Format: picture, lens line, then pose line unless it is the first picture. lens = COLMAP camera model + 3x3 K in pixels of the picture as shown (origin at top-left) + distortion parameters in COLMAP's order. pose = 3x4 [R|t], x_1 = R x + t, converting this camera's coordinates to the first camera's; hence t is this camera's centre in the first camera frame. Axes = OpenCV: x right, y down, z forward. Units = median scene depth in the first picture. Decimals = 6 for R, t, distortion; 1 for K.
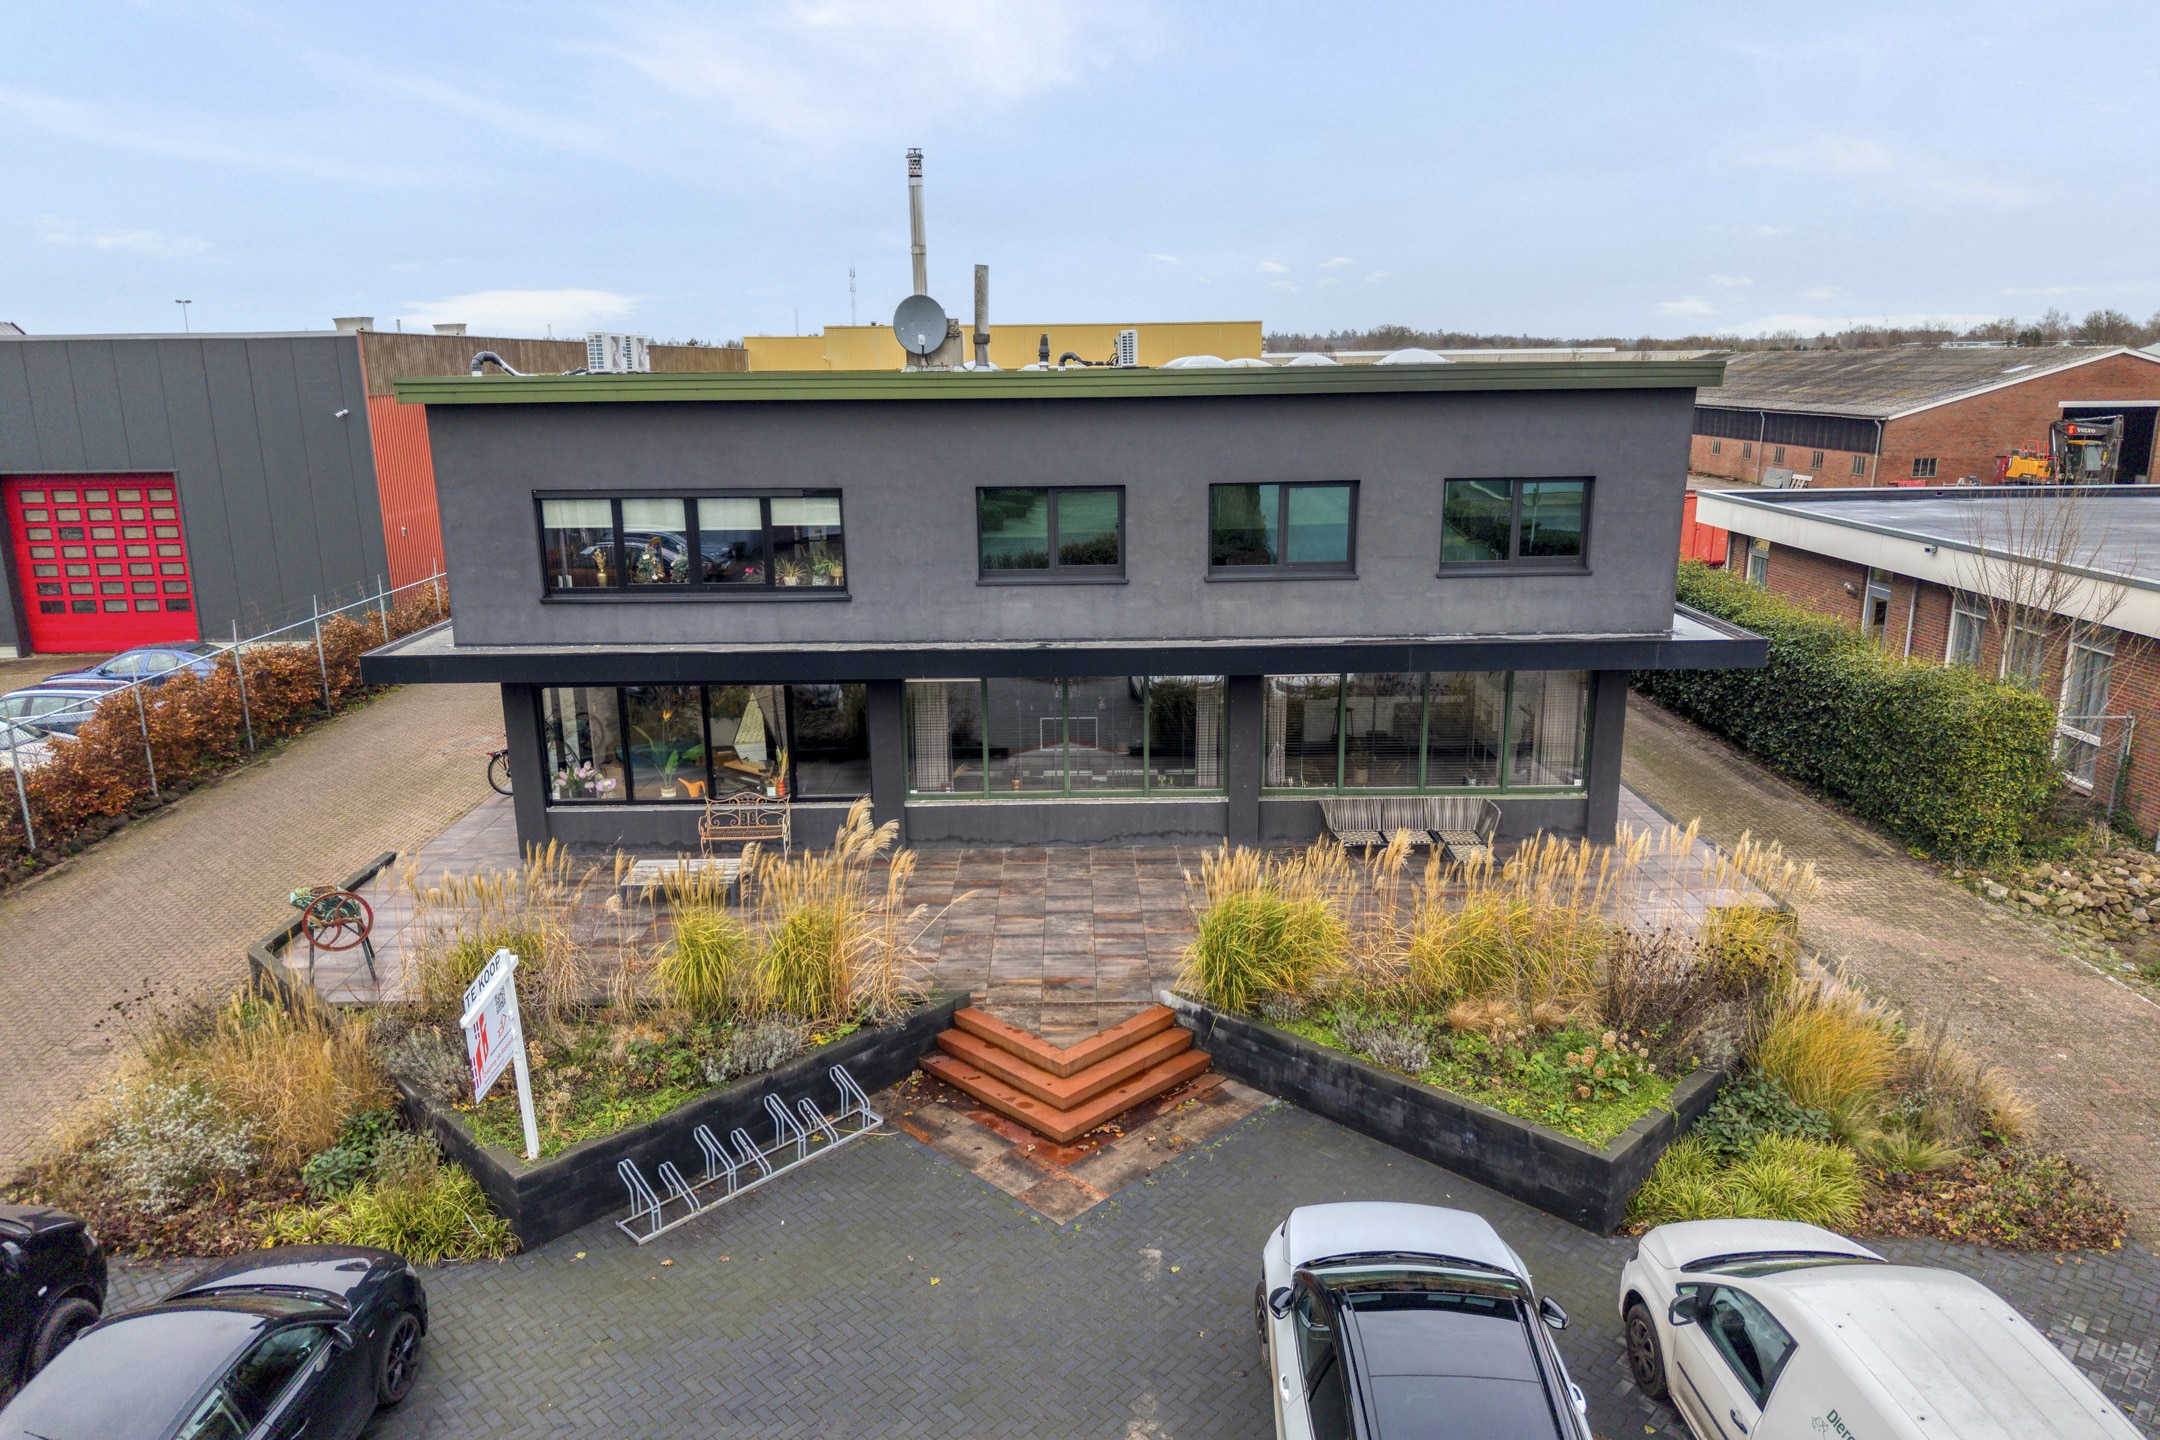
lens RADIAL K [[1414.2, 0, 1013.7], [0, 1414.2, 754.5], [0, 0, 1]] dist [0.012742, 0.003435]
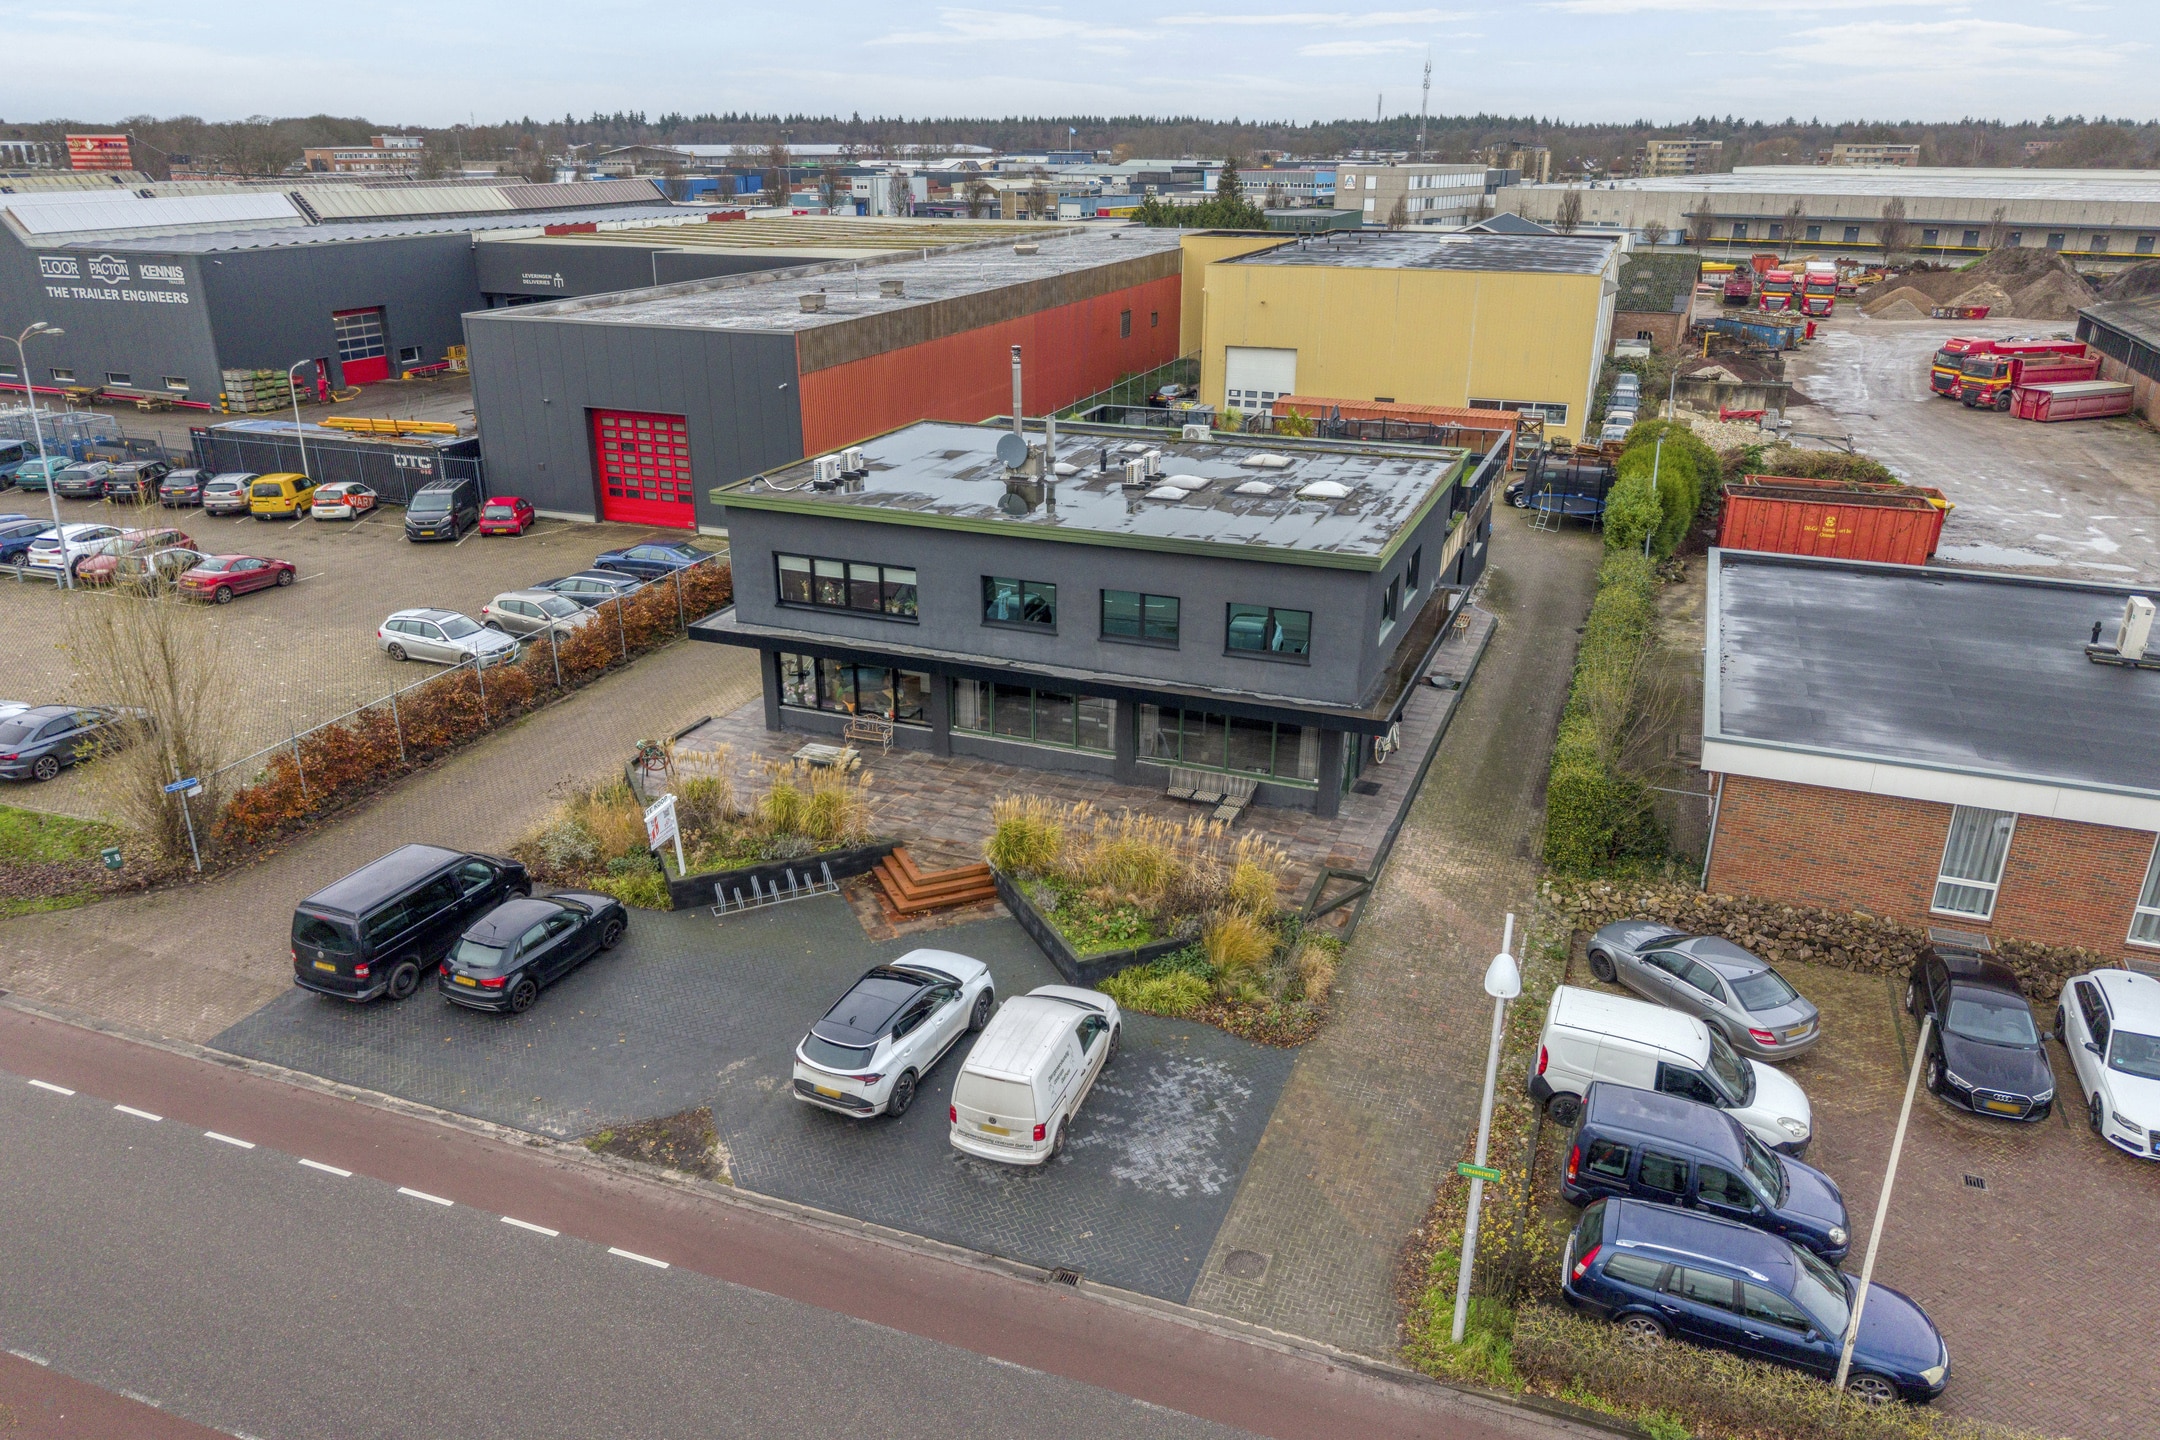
lens RADIAL K [[1534.8, 0, 1080.0], [0, 1534.8, 720.0], [0, 0, 1]] dist [0.096205, 0.000627]
pose [[0.932216, 0.148913, -0.329845, 0.777834], [-0.110151, 0.984929, 0.133348, -0.281526], [0.344732, -0.087977, 0.934570, -0.846850]]
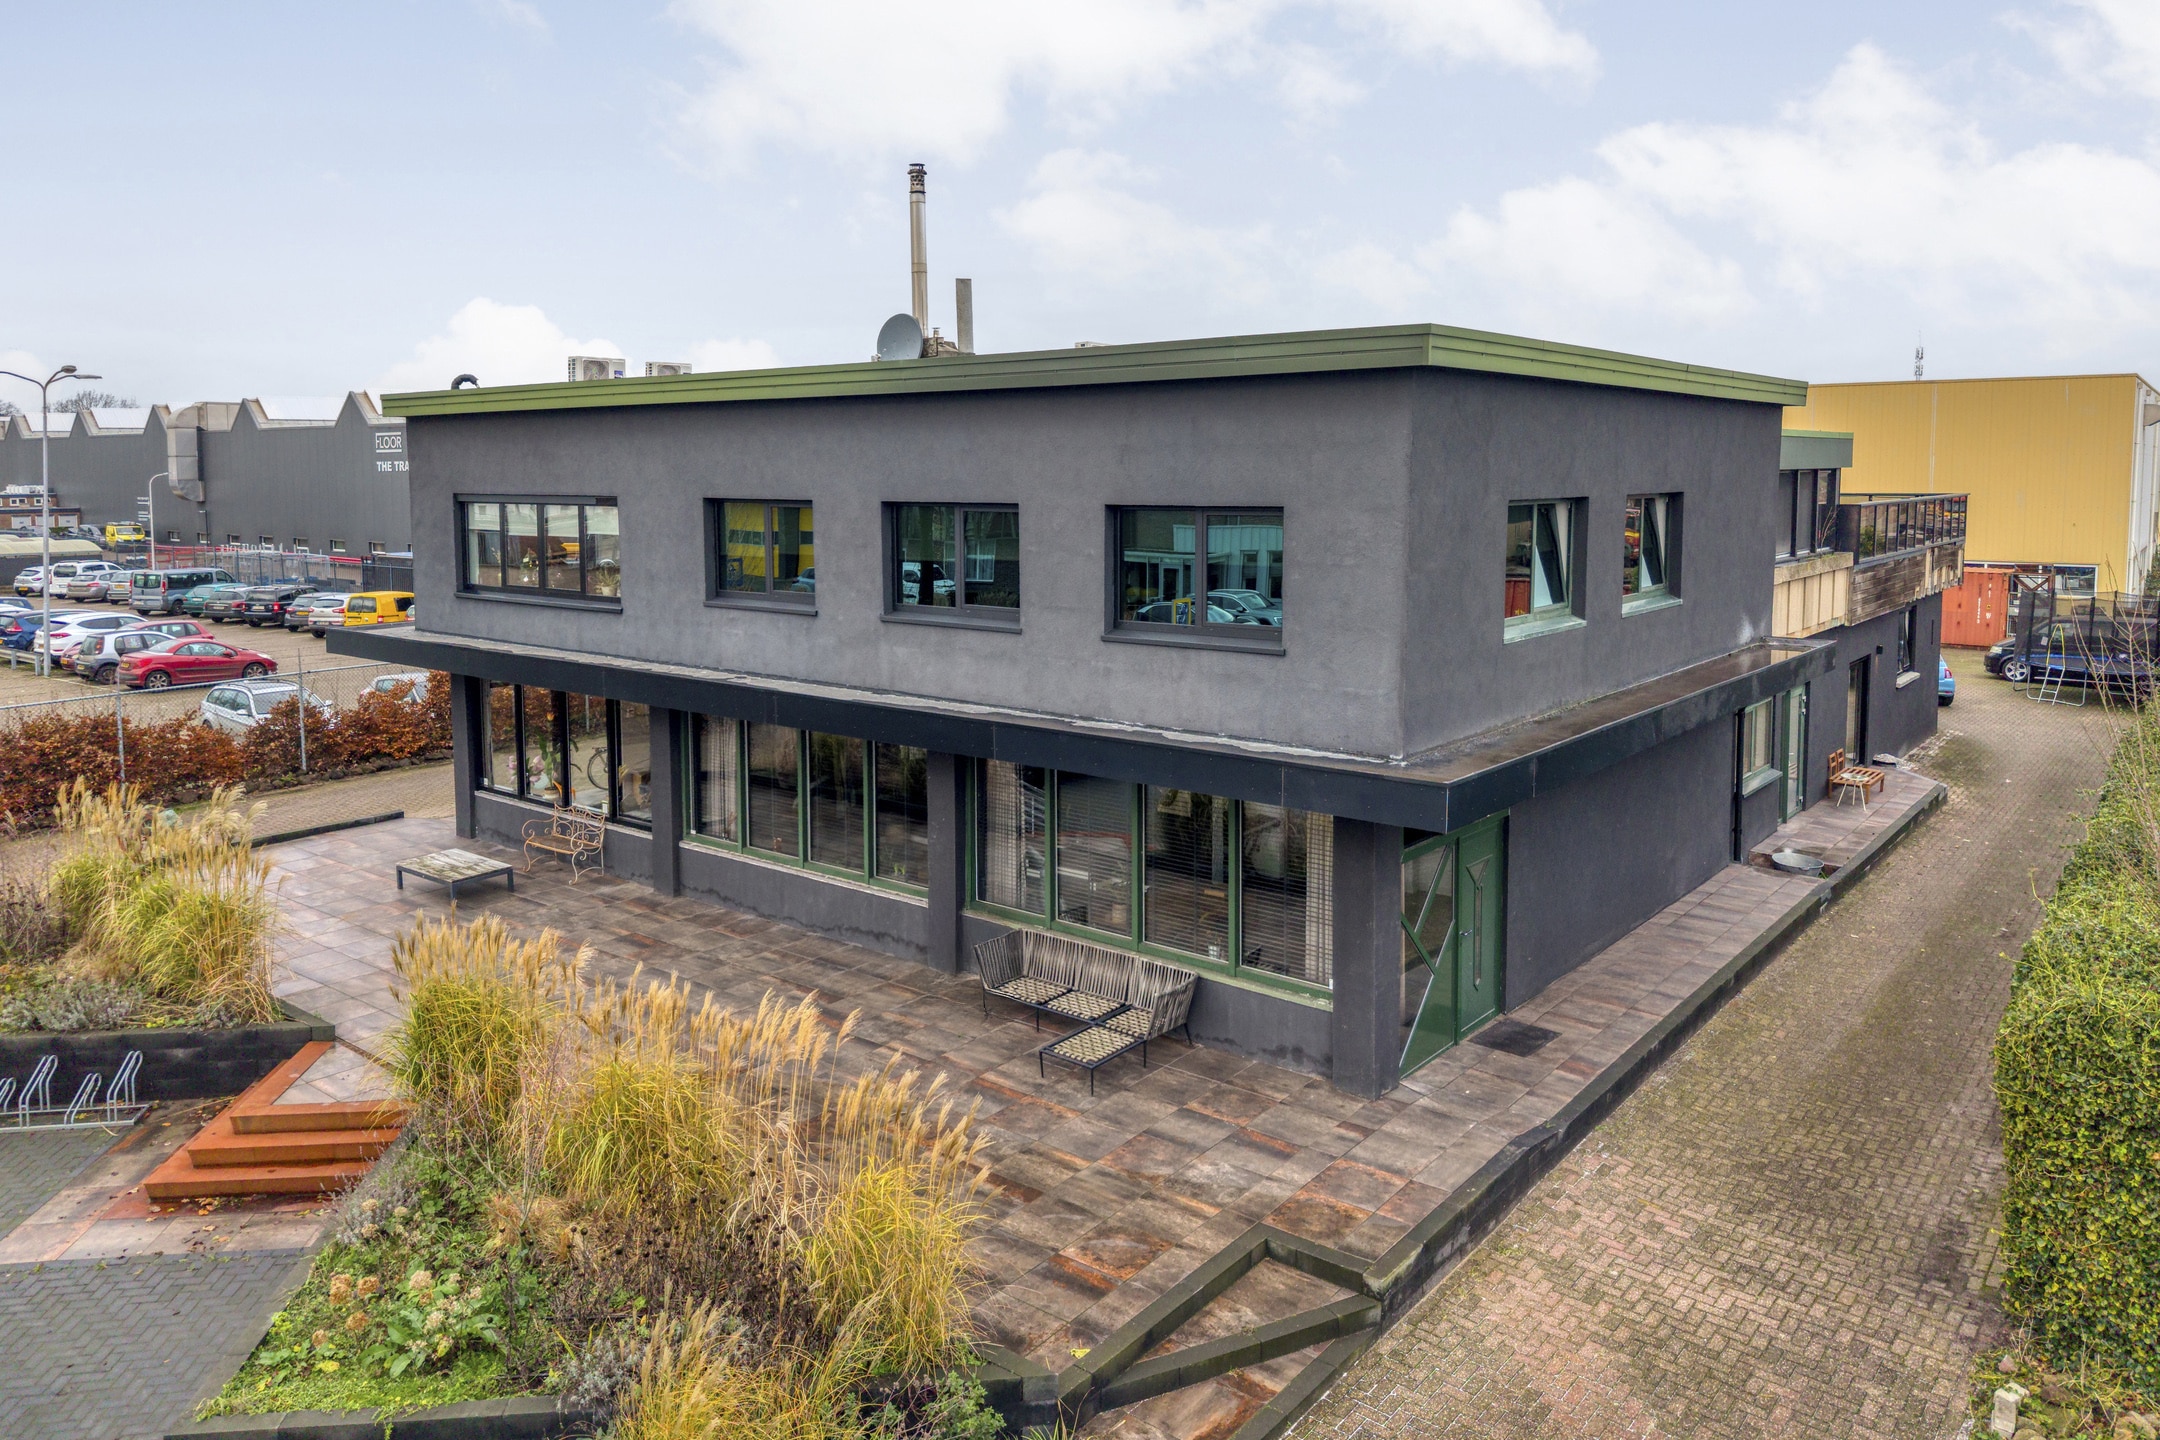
lens RADIAL K [[1494.1, 0, 1136.0], [0, 1494.1, 605.3], [0, 0, 1]] dist [0.009766, -0.003625]
pose [[0.789418, 0.068396, -0.610033, 0.775511], [-0.172032, 0.978600, -0.112901, -0.060088], [0.589257, 0.194072, 0.784291, 0.416809]]
